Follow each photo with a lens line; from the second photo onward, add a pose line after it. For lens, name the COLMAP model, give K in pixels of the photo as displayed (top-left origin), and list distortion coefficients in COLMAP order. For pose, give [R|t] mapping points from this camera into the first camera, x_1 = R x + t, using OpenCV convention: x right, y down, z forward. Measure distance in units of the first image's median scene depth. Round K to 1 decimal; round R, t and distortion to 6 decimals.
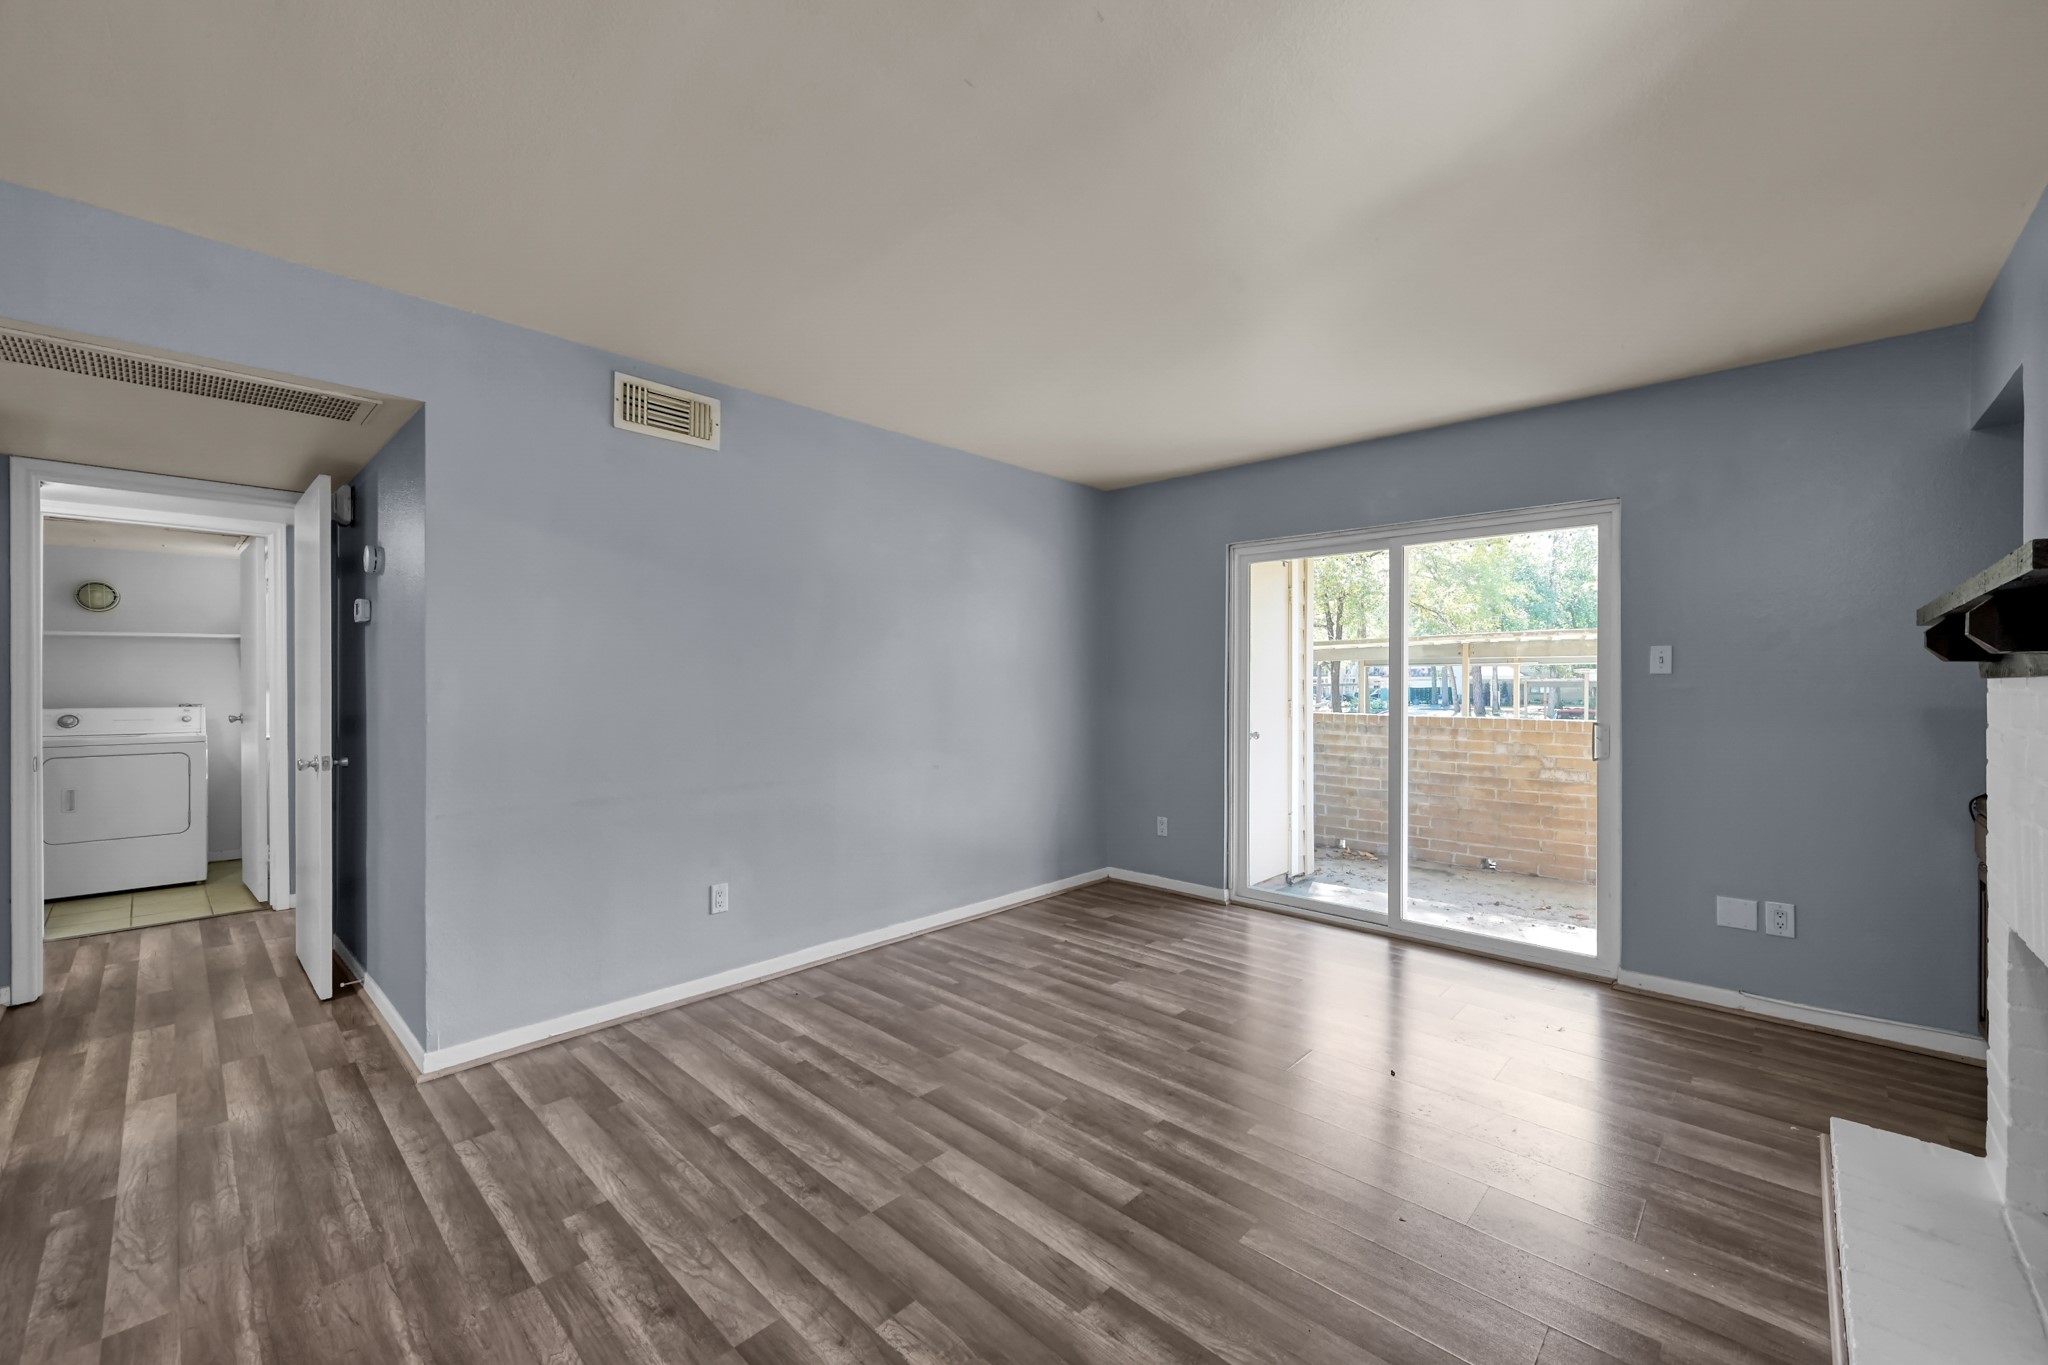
lens RADIAL K [[824.2, 0, 1028.9], [0, 824.2, 672.2], [0, 0, 1]] dist [0.001378, 0.000131]
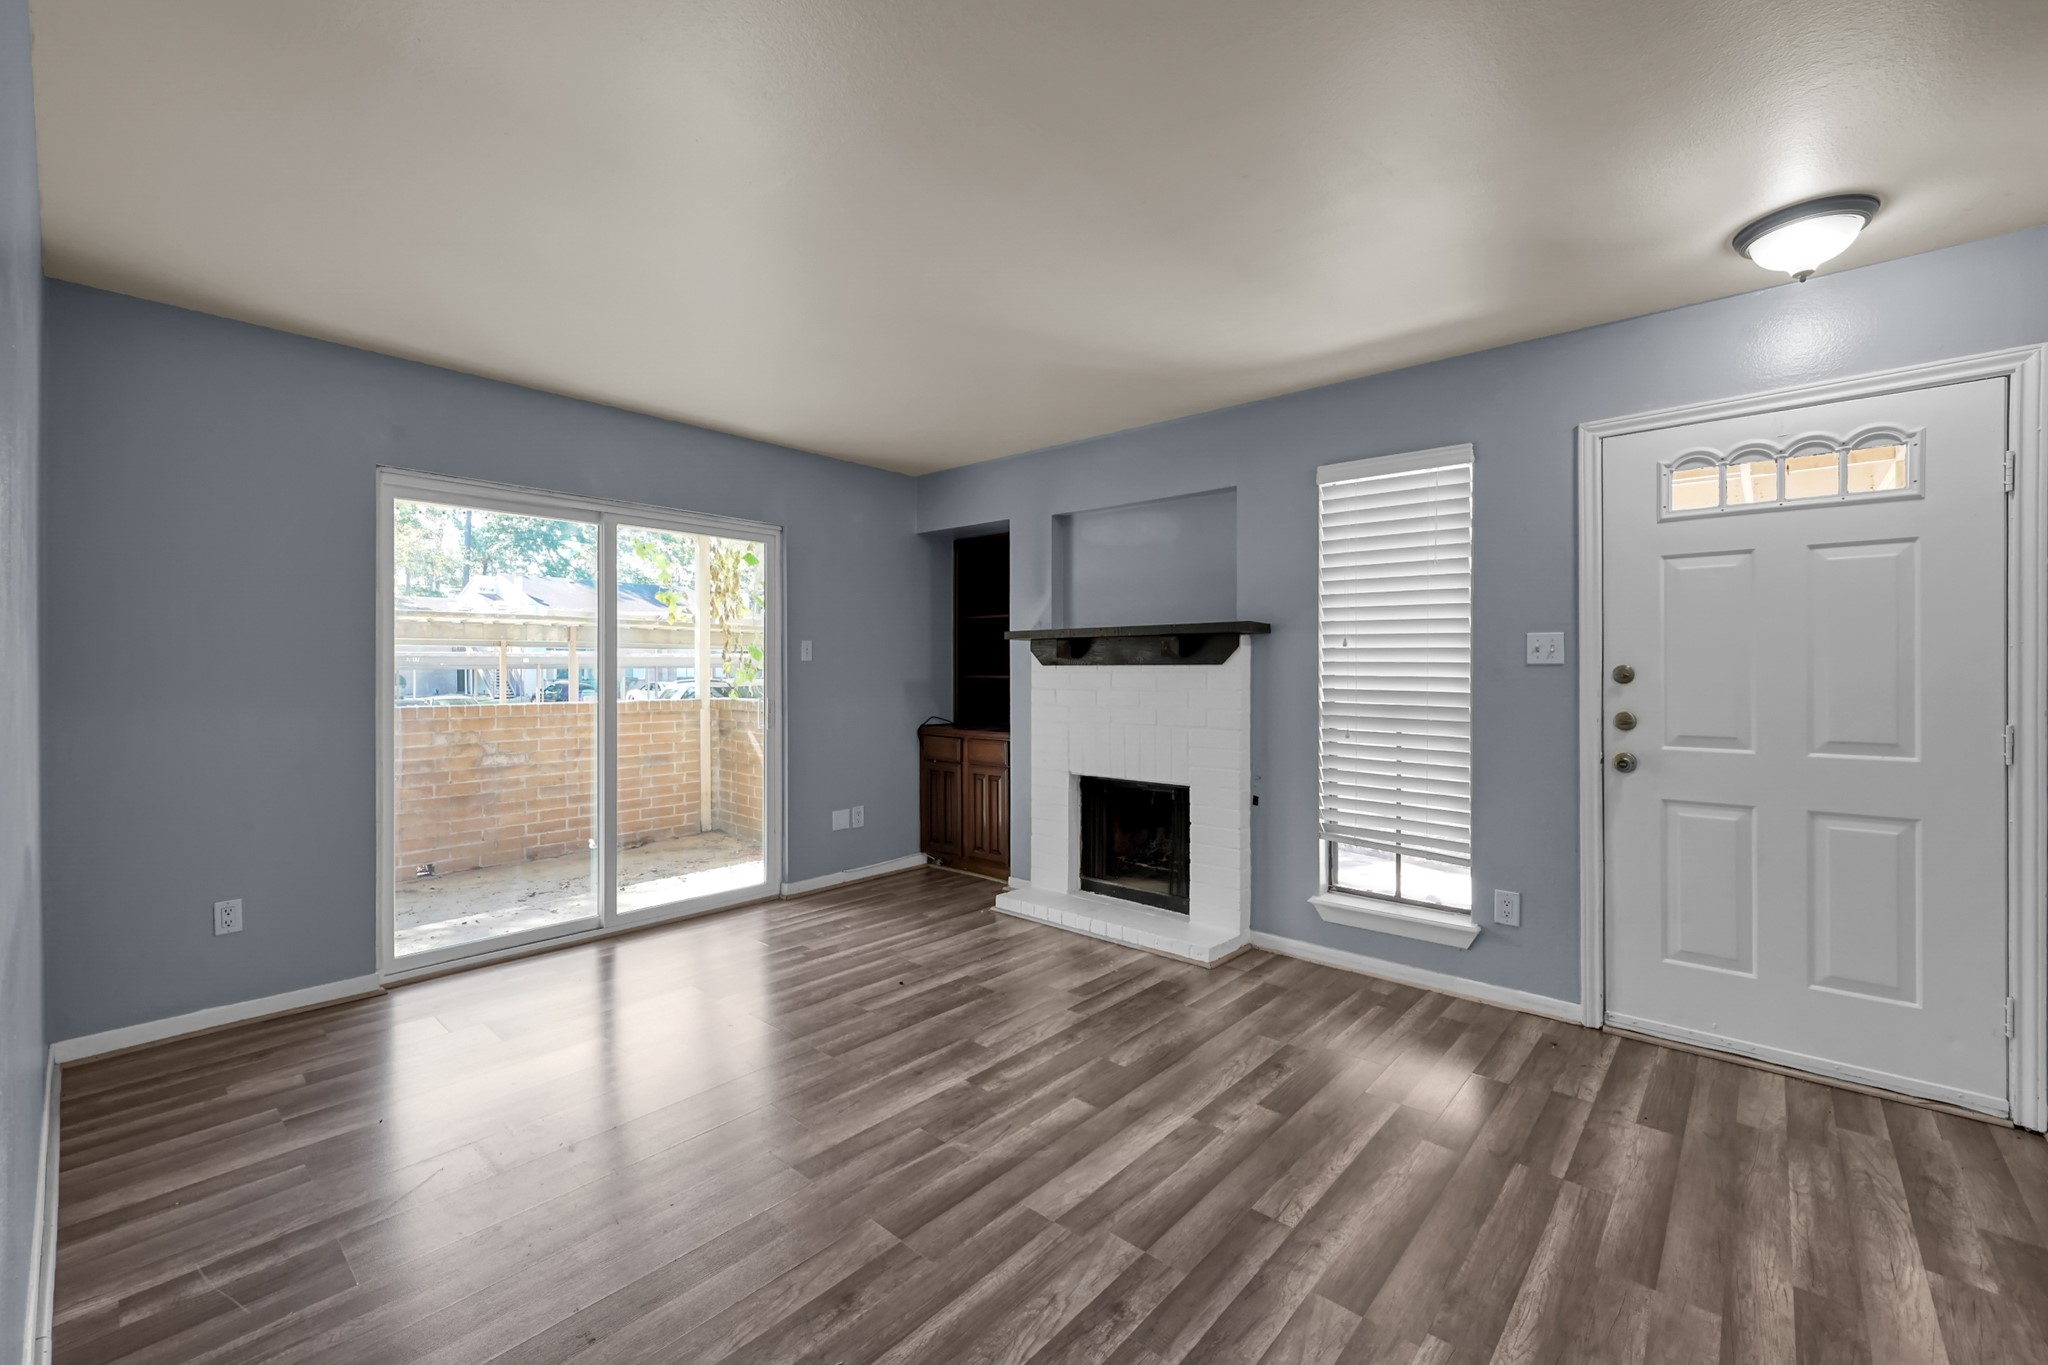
lens RADIAL K [[824.2, 0, 1028.9], [0, 824.2, 672.2], [0, 0, 1]] dist [0.001378, 0.000131]
pose [[-0.029912, -0.006698, 0.999530, -0.638469], [-0.013038, 0.999895, 0.006311, 0.007411], [-0.999467, -0.012843, -0.029996, 0.681202]]
